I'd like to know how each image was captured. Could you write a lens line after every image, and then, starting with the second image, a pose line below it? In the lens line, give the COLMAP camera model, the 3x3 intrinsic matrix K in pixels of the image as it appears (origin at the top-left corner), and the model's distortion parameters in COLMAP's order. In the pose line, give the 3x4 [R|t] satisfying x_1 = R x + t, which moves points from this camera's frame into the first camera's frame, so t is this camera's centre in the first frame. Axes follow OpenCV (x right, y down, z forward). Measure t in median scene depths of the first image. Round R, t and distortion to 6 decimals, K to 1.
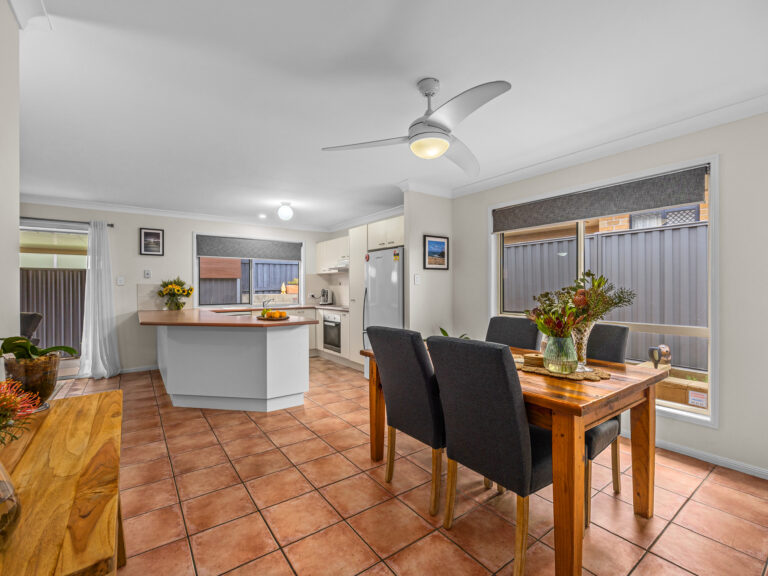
lens RADIAL K [[344.9, 0, 384.0], [0, 344.9, 287.6], [0, 0, 1]] dist [-0.001207, 0.000139]
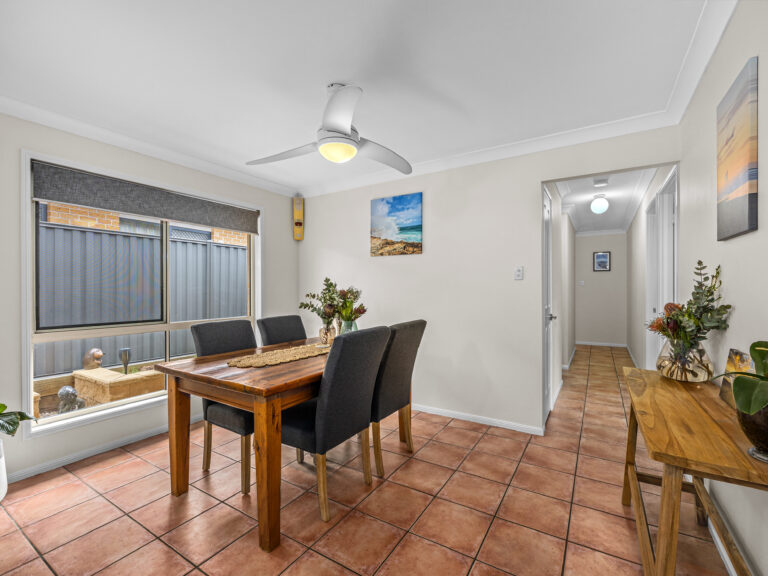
lens RADIAL K [[344.9, 0, 382.8], [0, 344.9, 290.6], [0, 0, 1]] dist [-0.001207, 0.000139]
pose [[-0.364538, 0.002765, 0.931184, -1.028679], [0.002717, 0.999994, -0.001906, 0.009271], [-0.931184, 0.001835, -0.364544, 1.481494]]
